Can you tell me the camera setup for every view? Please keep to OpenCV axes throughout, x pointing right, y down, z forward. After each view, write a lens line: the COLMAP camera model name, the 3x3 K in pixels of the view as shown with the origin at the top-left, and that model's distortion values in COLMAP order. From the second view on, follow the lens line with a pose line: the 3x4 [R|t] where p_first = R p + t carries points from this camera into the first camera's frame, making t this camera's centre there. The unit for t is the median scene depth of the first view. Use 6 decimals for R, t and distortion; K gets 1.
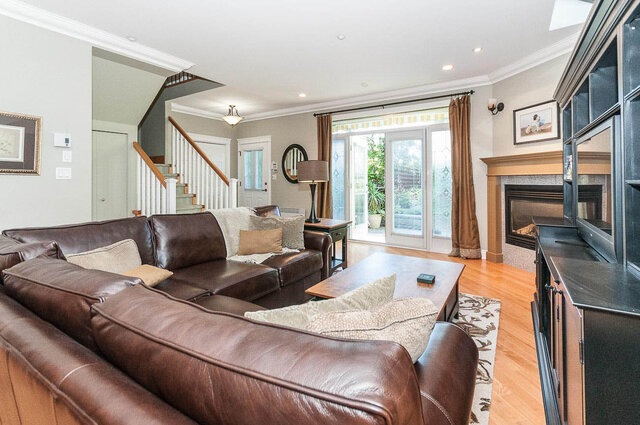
lens RADIAL K [[296.9, 0, 320.4], [0, 296.9, 177.5], [0, 0, 1]] dist [0.003552, 0.000055]
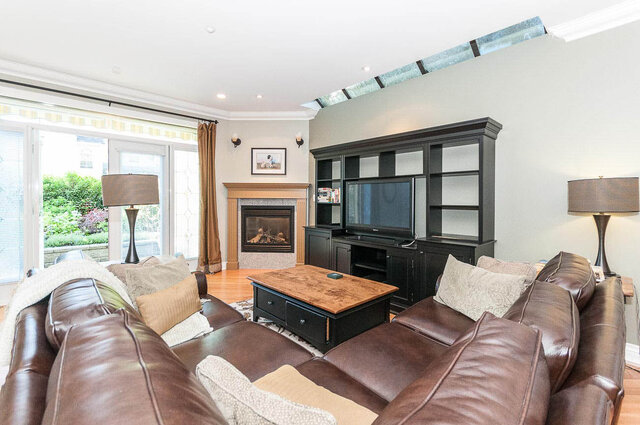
lens RADIAL K [[291.3, 0, 321.2], [0, 291.3, 201.7], [0, 0, 1]] dist [0.008170, 0.000130]
pose [[0.234419, -0.004997, 0.972123, -0.488230], [-0.017034, 0.999812, 0.009247, -0.008878], [-0.971986, -0.018727, 0.234290, 0.389155]]
